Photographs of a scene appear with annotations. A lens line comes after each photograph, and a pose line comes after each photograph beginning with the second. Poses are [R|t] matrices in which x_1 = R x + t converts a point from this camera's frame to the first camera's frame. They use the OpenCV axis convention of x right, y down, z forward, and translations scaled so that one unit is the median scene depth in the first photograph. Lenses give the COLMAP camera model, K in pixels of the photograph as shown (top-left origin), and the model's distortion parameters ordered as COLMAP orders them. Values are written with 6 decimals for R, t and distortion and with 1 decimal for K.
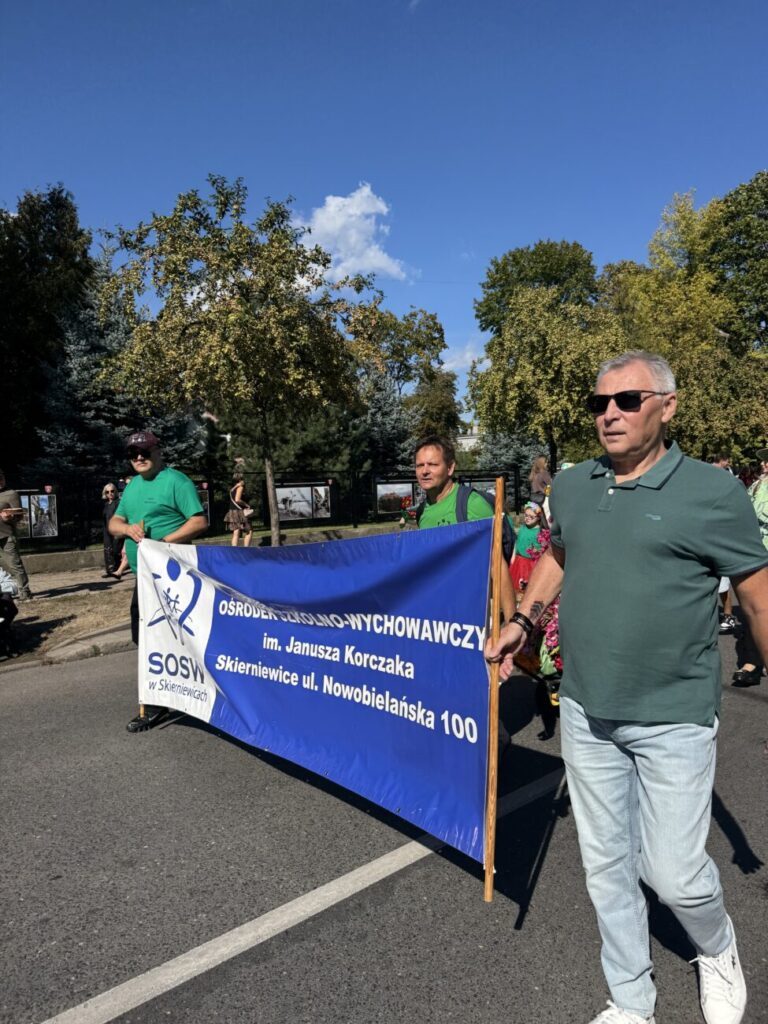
lens RADIAL K [[705.6, 0, 384.0], [0, 705.6, 512.0], [0, 0, 1]] dist [0.144628, -0.320030]
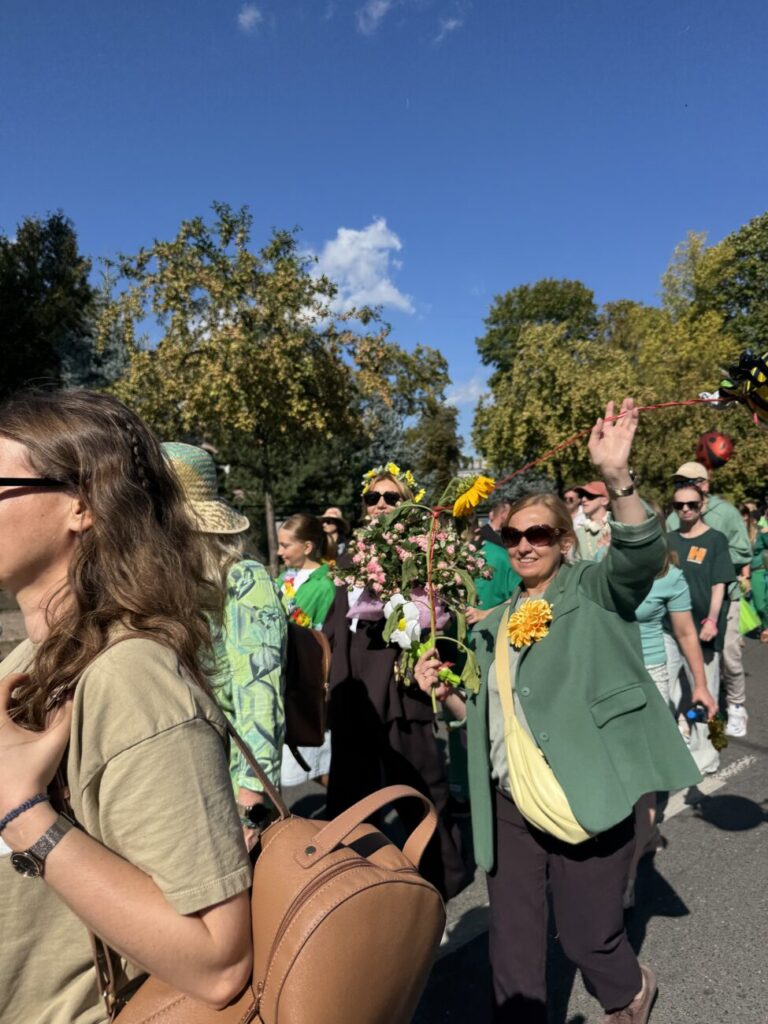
lens RADIAL K [[715.8, 0, 397.5], [0, 715.8, 514.8], [0, 0, 1]] dist [0.097058, -0.221747]
pose [[0.999740, 0.012804, 0.018864, -0.005482], [-0.011970, 0.998975, -0.043654, -0.003966], [-0.019403, 0.043417, 0.998869, 0.022521]]
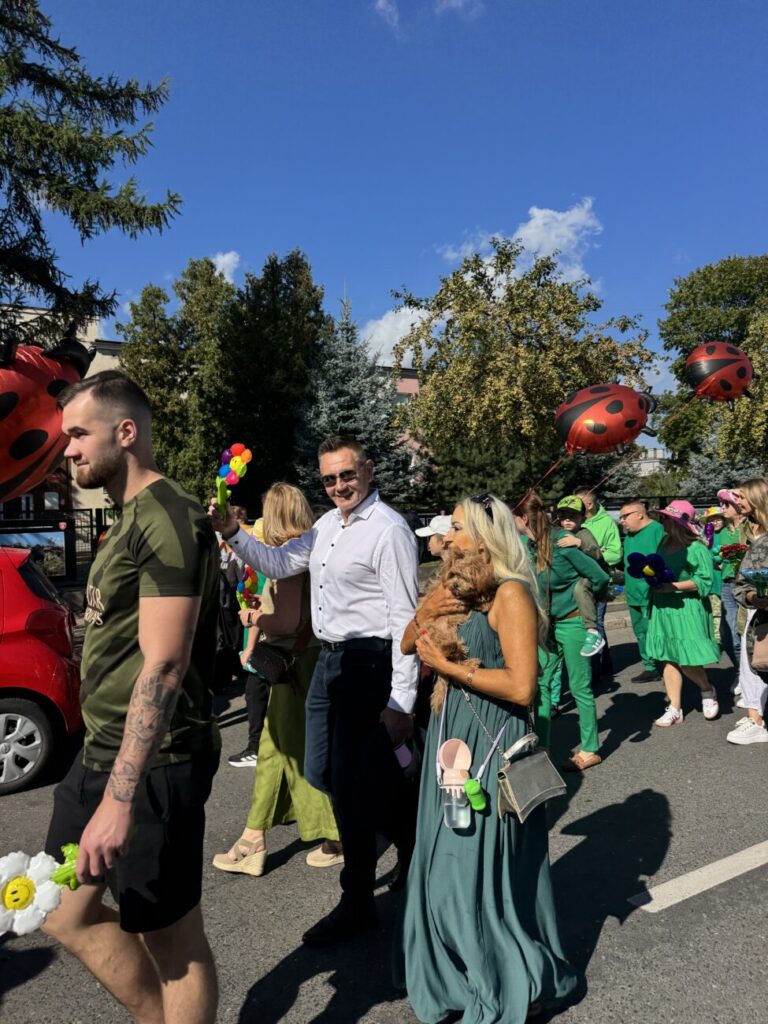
lens RADIAL K [[705.6, 0, 384.0], [0, 705.6, 512.0], [0, 0, 1]] dist [0.144628, -0.320030]
pose [[0.976953, -0.006253, -0.213363, -0.119175], [-0.002130, 0.999236, -0.039036, 0.003551], [0.213444, 0.038591, 0.976193, -0.086595]]
